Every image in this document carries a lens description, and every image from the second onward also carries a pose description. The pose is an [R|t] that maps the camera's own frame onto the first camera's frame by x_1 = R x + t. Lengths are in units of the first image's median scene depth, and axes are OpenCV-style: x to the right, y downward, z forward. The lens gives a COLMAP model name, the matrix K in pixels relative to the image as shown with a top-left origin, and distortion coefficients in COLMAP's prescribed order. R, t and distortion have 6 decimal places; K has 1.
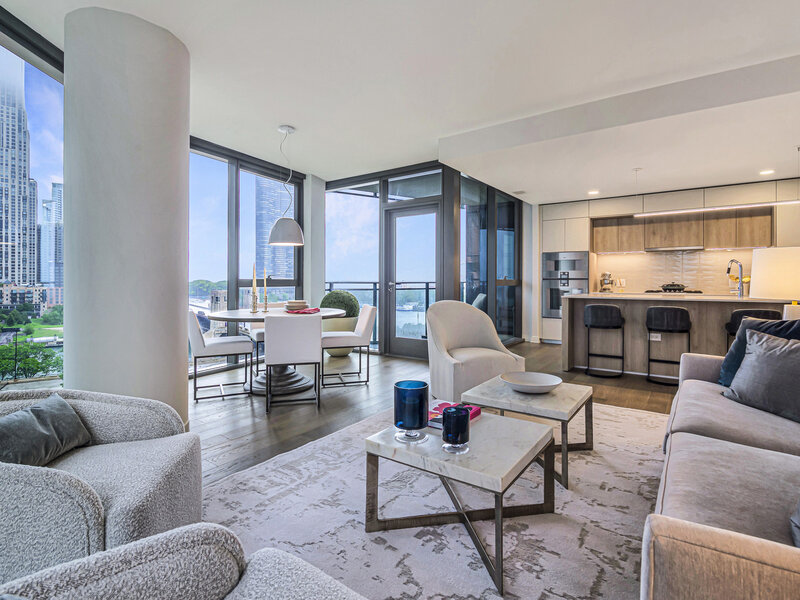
lens RADIAL K [[417.6, 0, 392.0], [0, 417.6, 285.2], [0, 0, 1]] dist [-0.000625, -0.000619]
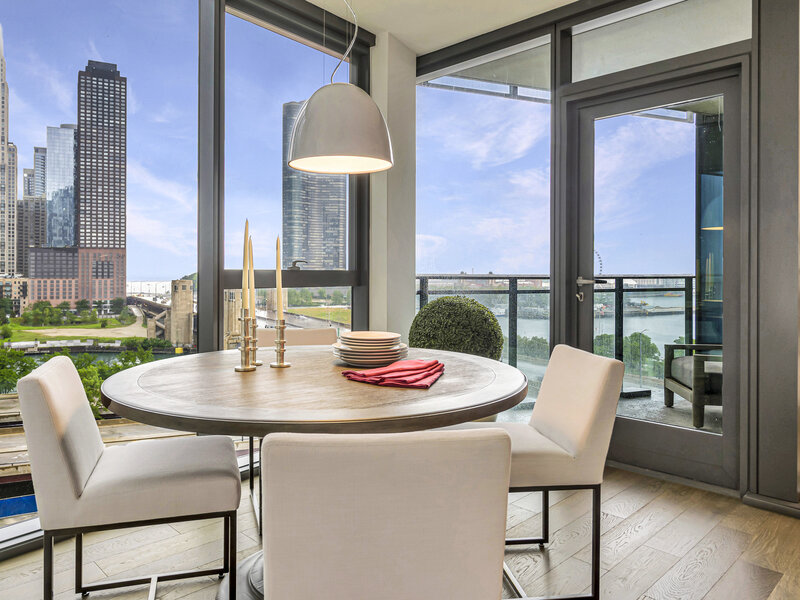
lens RADIAL K [[562.0, 0, 378.1], [0, 562.0, 274.0], [0, 0, 1]] dist [0.003125, 0.002087]
pose [[0.989088, 0.001375, -0.147322, -0.124447], [-0.001962, 0.999991, -0.003838, -0.008055], [0.147315, 0.004086, 0.989081, 0.443356]]
